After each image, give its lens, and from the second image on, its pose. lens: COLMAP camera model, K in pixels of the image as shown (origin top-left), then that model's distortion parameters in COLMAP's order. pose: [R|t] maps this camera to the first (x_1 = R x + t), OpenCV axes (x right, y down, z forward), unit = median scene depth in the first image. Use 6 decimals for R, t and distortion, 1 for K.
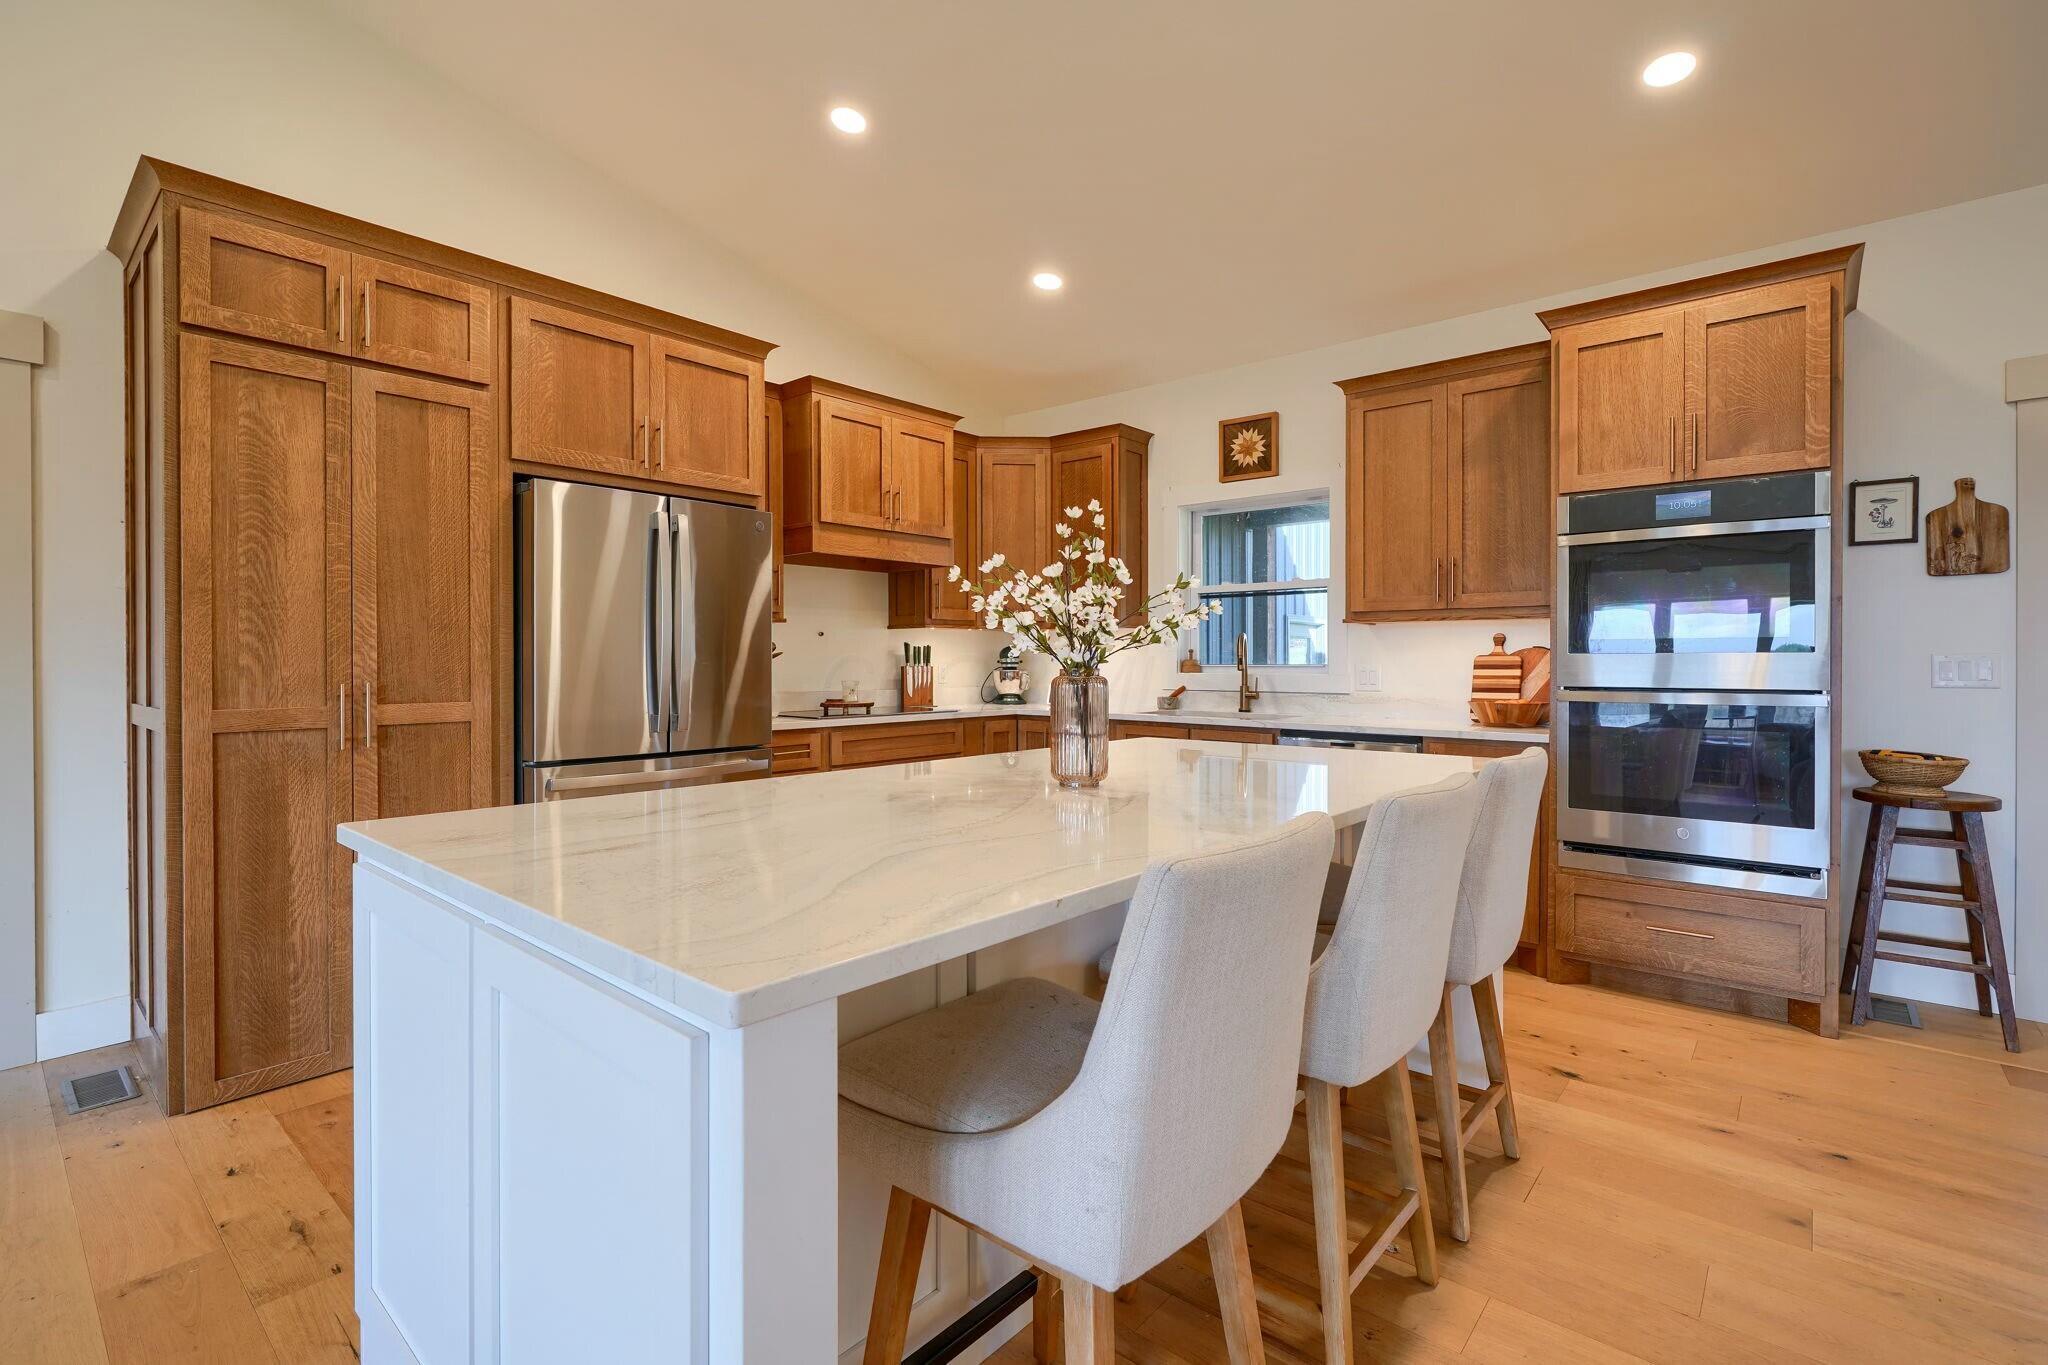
lens RADIAL K [[934.3, 0, 1025.2], [0, 934.3, 660.2], [0, 0, 1]] dist [-0.007515, 0.003903]
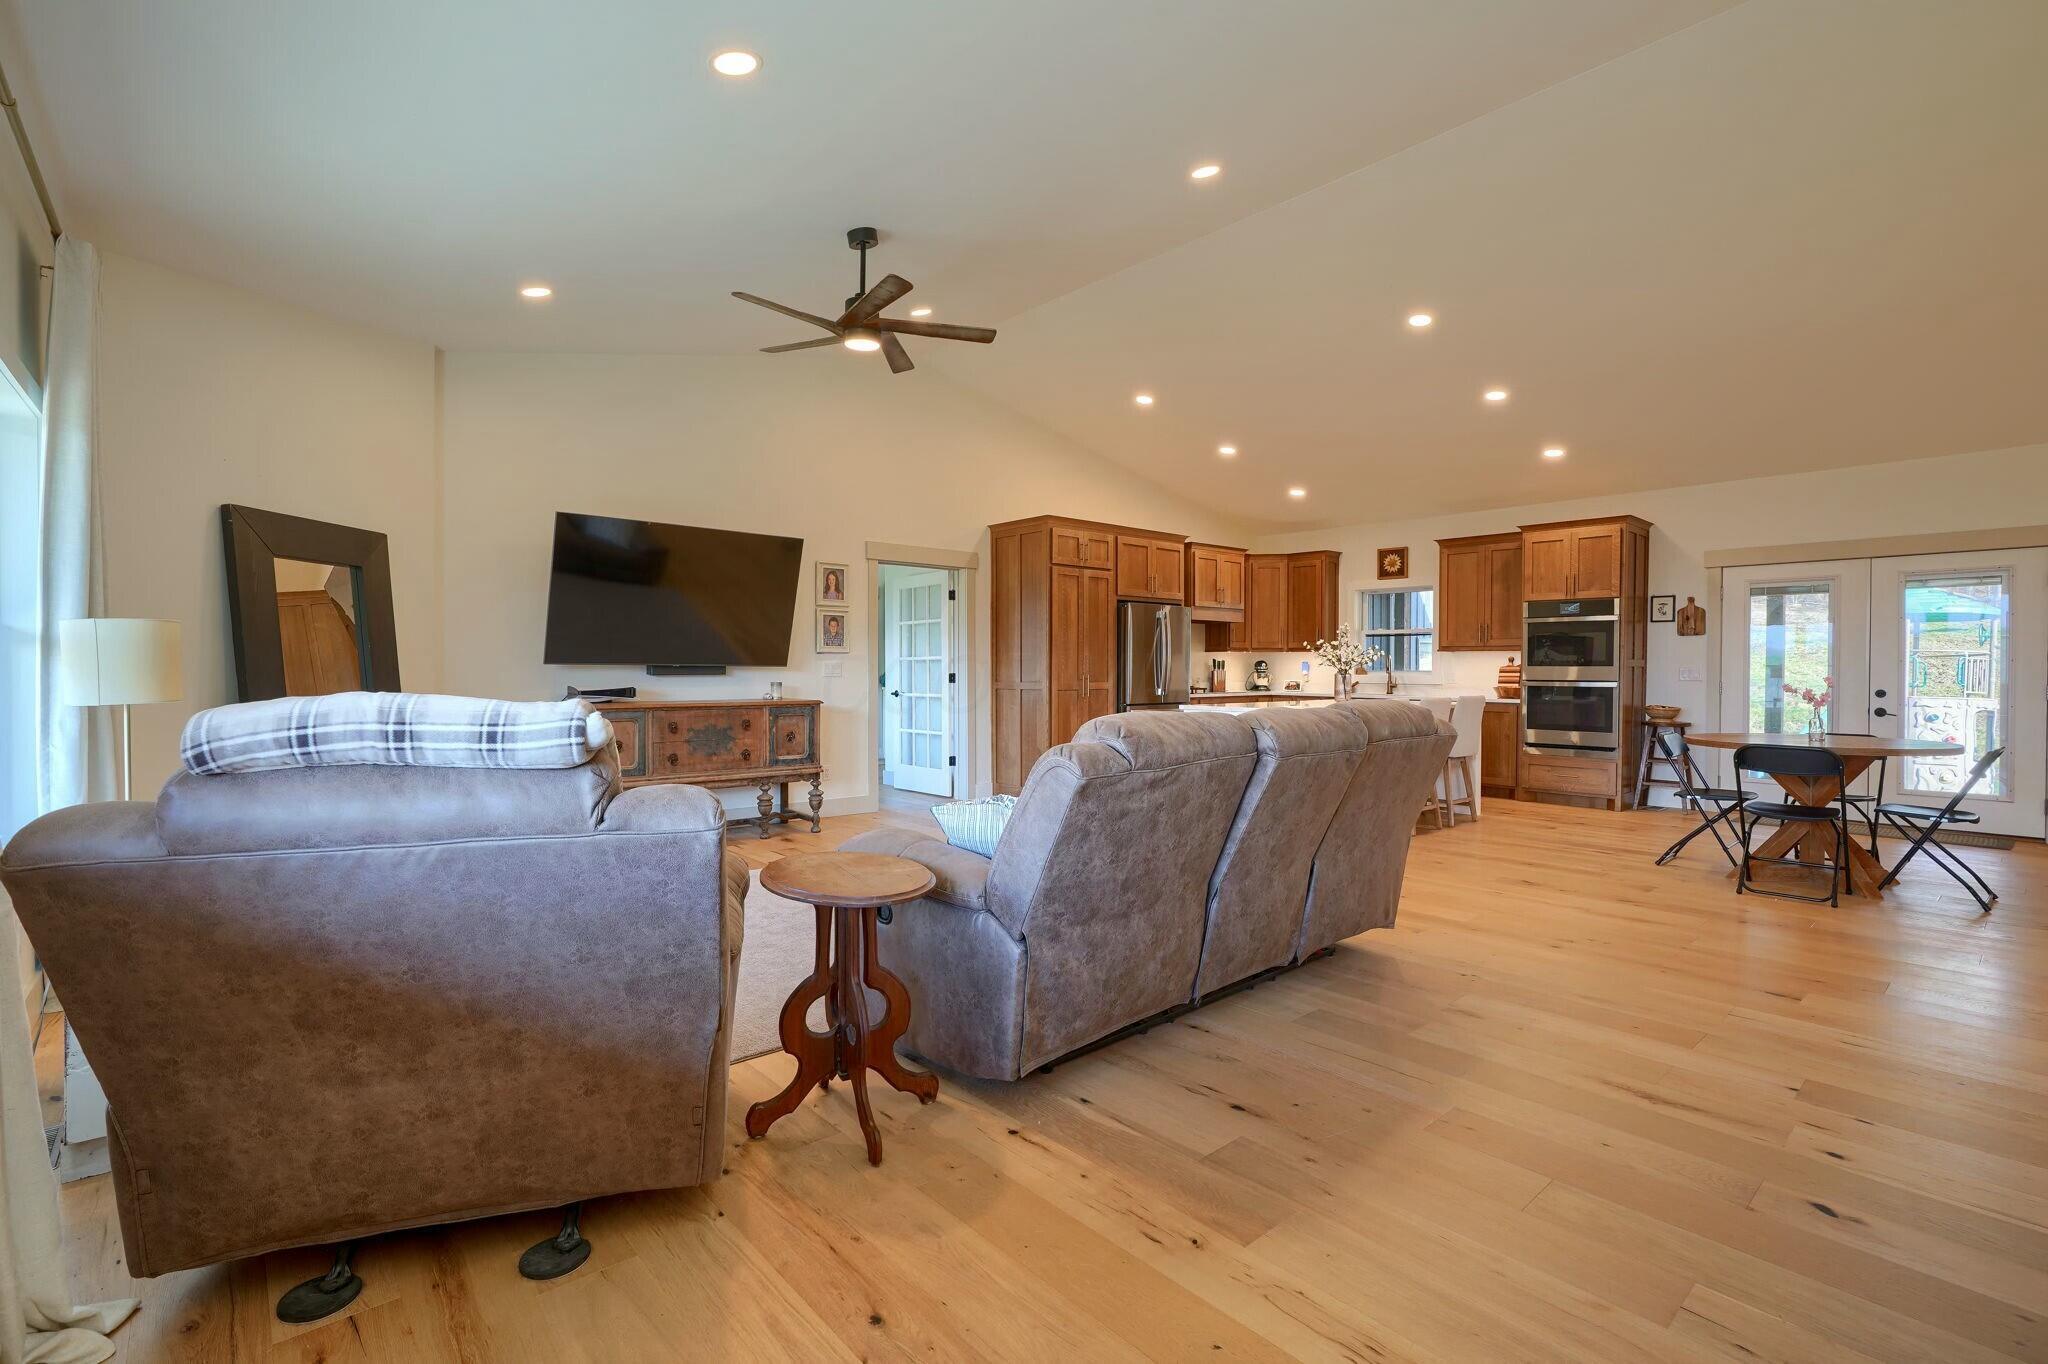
lens RADIAL K [[934.3, 0, 1037.1], [0, 934.3, 679.7], [0, 0, 1]] dist [-0.007515, 0.003903]
pose [[0.992029, 0.005880, -0.125873, -0.316168], [-0.004131, 0.999891, 0.014157, -0.000999], [0.125943, -0.013525, 0.991945, -1.299369]]
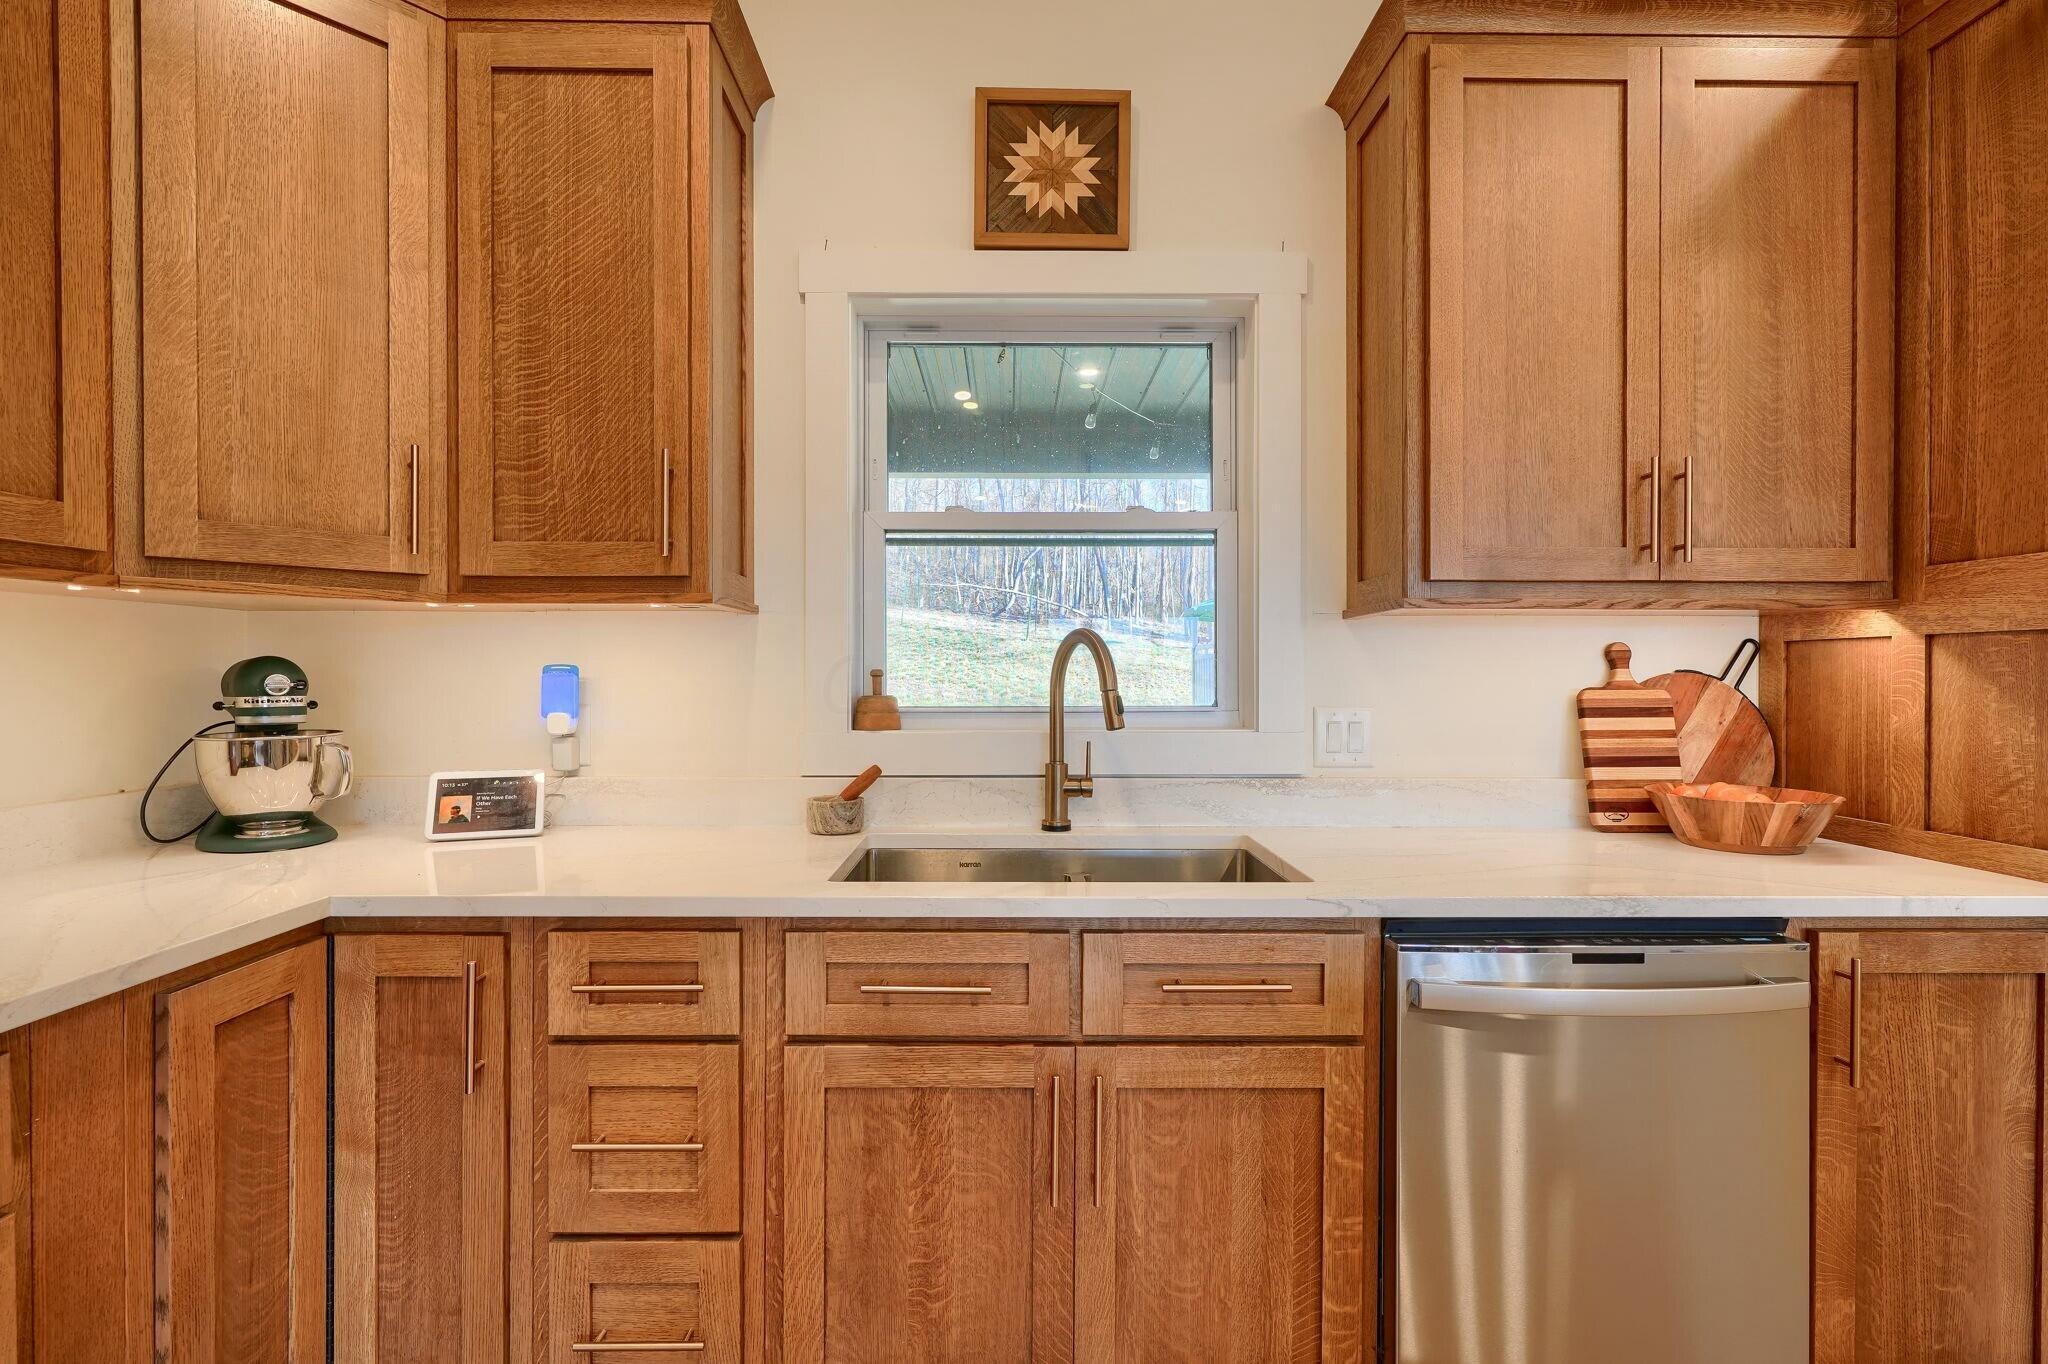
lens RADIAL K [[934.3, 0, 1024.5], [0, 934.3, 677.4], [0, 0, 1]] dist [-0.007515, 0.003903]
pose [[0.753909, -0.002662, 0.656973, -0.041249], [0.000297, 0.999993, 0.003711, -0.012236], [-0.656979, -0.002602, 0.753905, 0.827937]]
